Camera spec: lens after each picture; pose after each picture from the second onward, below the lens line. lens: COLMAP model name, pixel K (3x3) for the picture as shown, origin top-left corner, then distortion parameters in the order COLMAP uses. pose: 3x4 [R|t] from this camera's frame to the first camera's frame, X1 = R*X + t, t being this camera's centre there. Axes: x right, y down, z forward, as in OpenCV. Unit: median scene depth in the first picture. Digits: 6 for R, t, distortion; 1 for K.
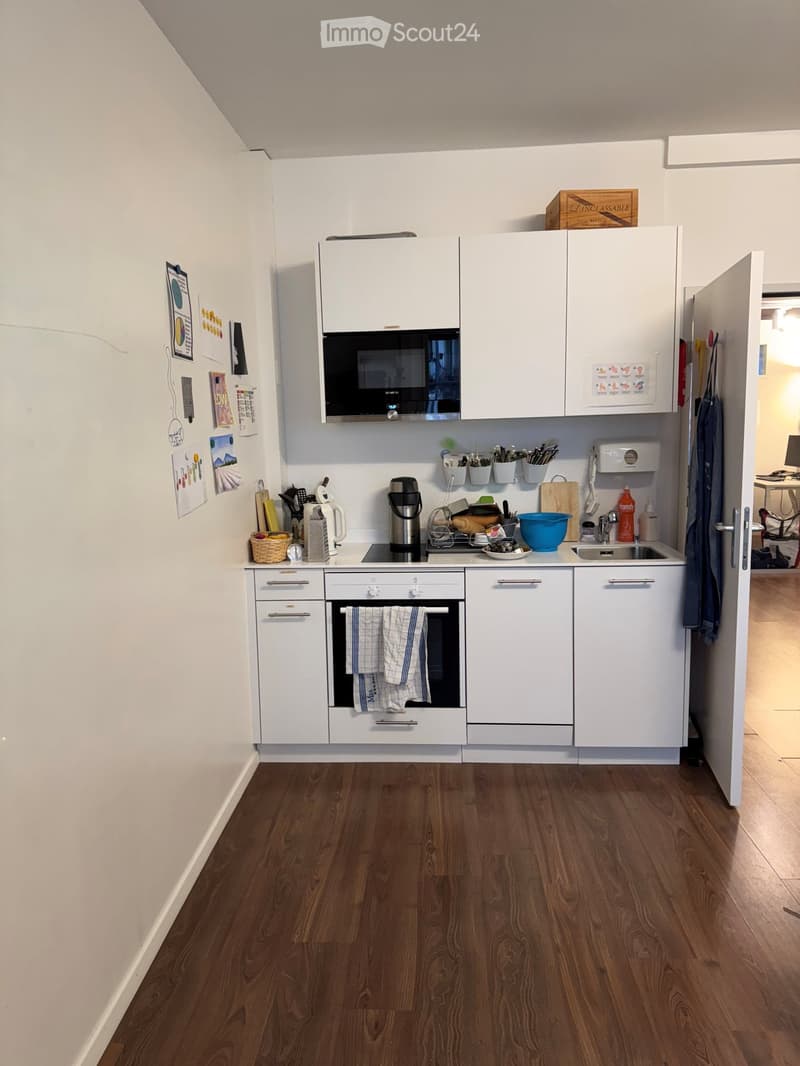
lens RADIAL K [[752.9, 0, 398.2], [0, 752.9, 532.1], [0, 0, 1]] dist [-0.000872, -0.001667]
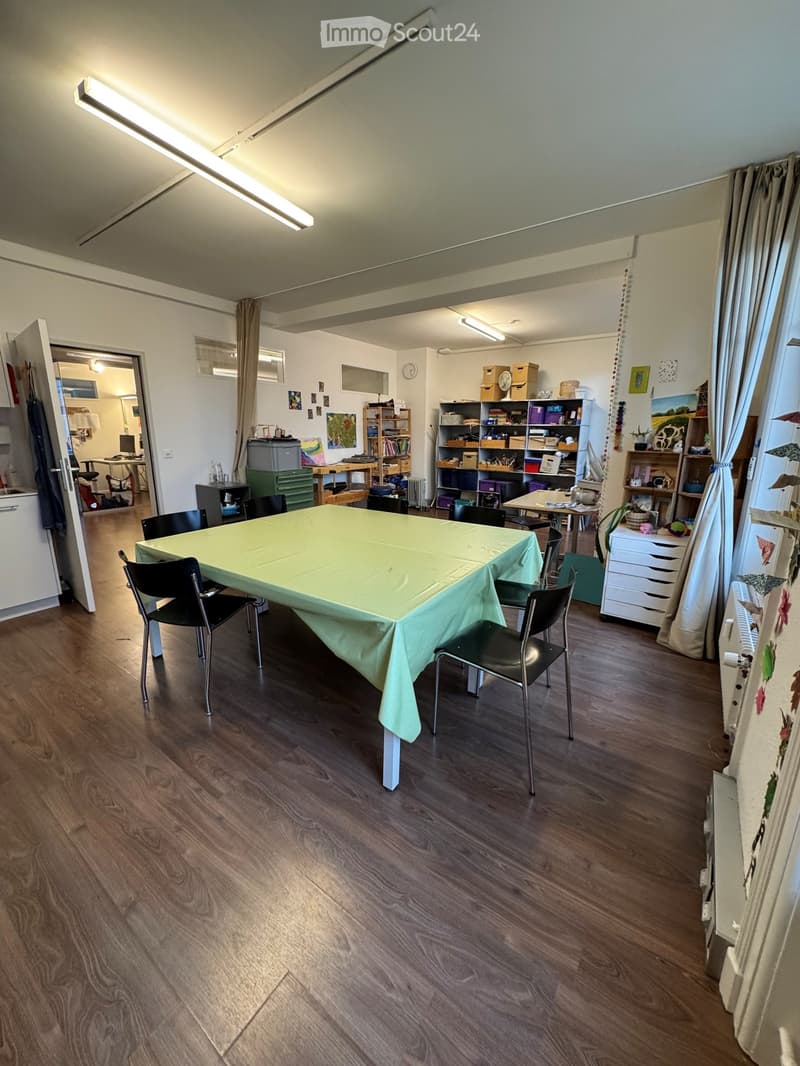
lens RADIAL K [[425.9, 0, 395.5], [0, 425.9, 533.8], [0, 0, 1]] dist [0.003020, 0.000269]
pose [[0.536721, -0.170593, 0.826335, -0.016782], [0.102317, 0.985280, 0.136949, 0.079888], [-0.837533, 0.011045, 0.546274, -0.255355]]
